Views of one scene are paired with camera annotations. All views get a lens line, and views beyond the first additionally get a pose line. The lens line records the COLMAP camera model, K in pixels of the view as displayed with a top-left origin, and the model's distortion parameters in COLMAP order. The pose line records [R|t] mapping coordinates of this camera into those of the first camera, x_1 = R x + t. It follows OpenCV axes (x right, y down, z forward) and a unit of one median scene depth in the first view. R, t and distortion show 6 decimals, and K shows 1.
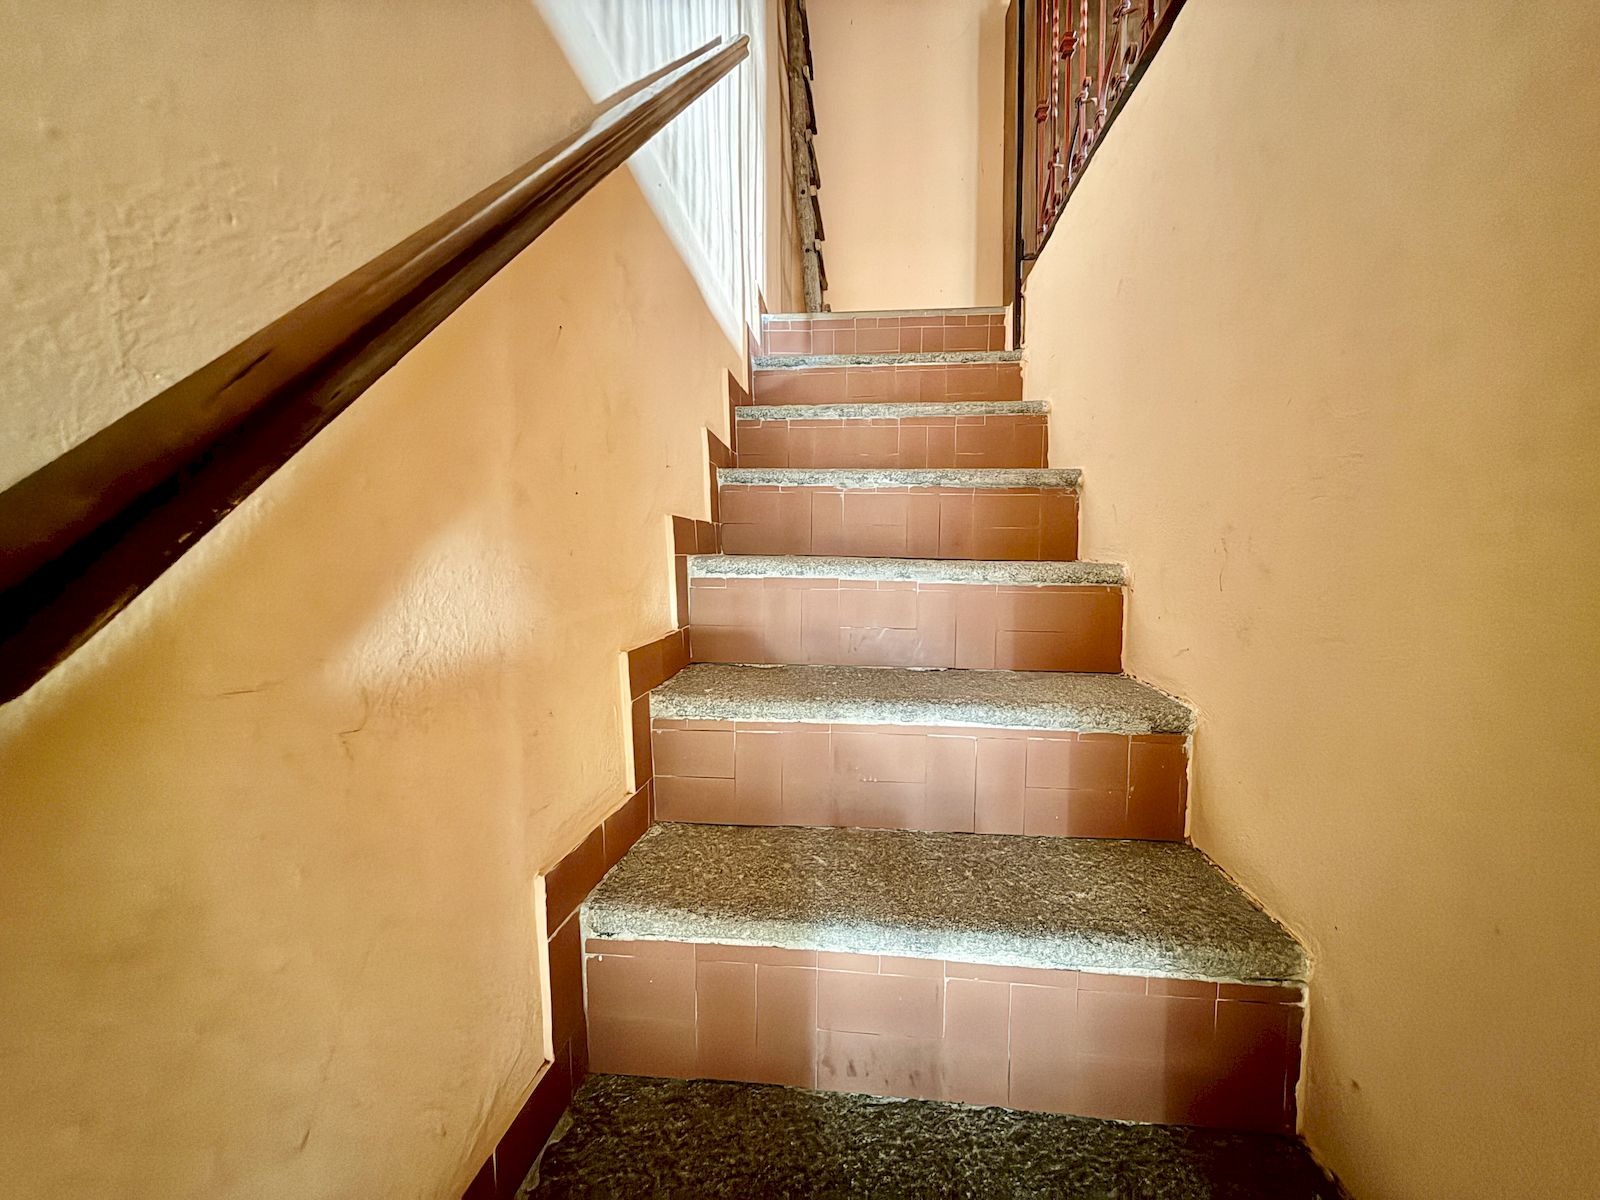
lens RADIAL K [[643.1, 0, 788.7], [0, 643.1, 588.9], [0, 0, 1]] dist [-0.000742, 0.000123]
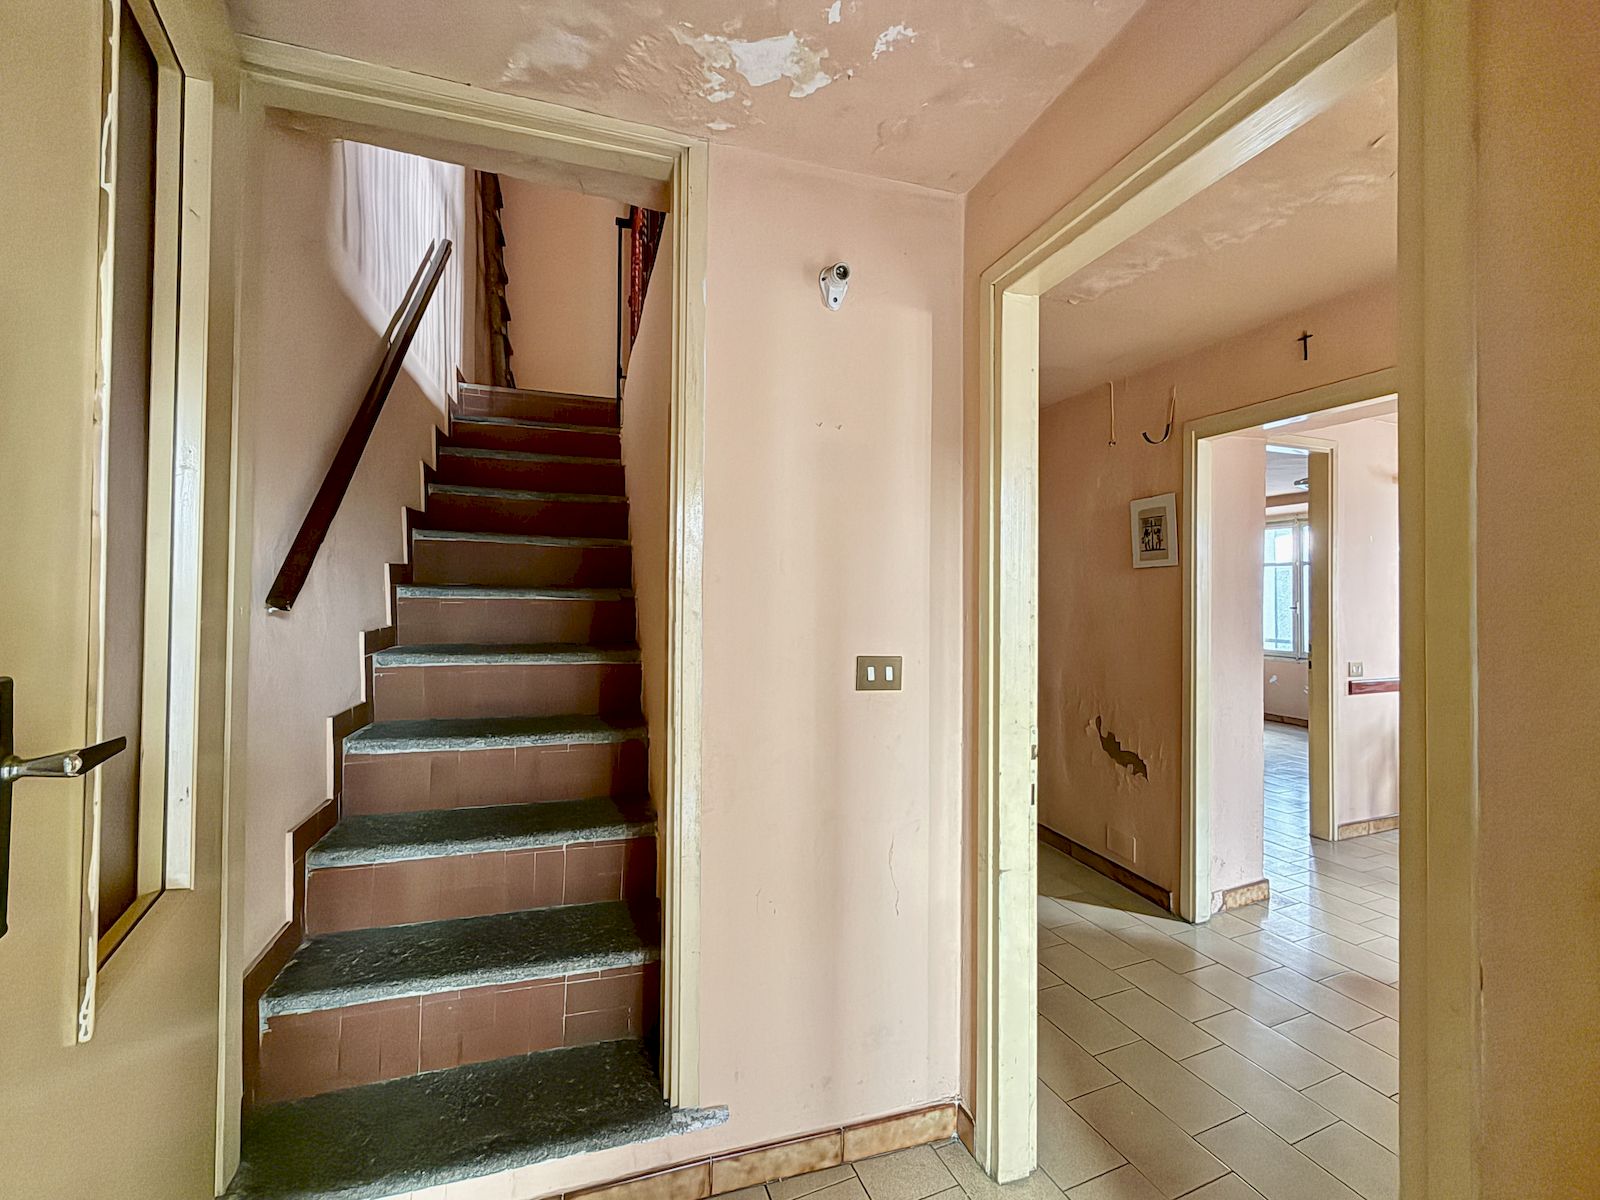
lens RADIAL K [[643.1, 0, 788.7], [0, 643.1, 588.9], [0, 0, 1]] dist [-0.000742, 0.000123]
pose [[0.909709, 0.008891, 0.415151, 0.052422], [0.000818, 0.999730, -0.023203, 0.130194], [-0.415246, 0.021447, 0.909456, -0.902211]]
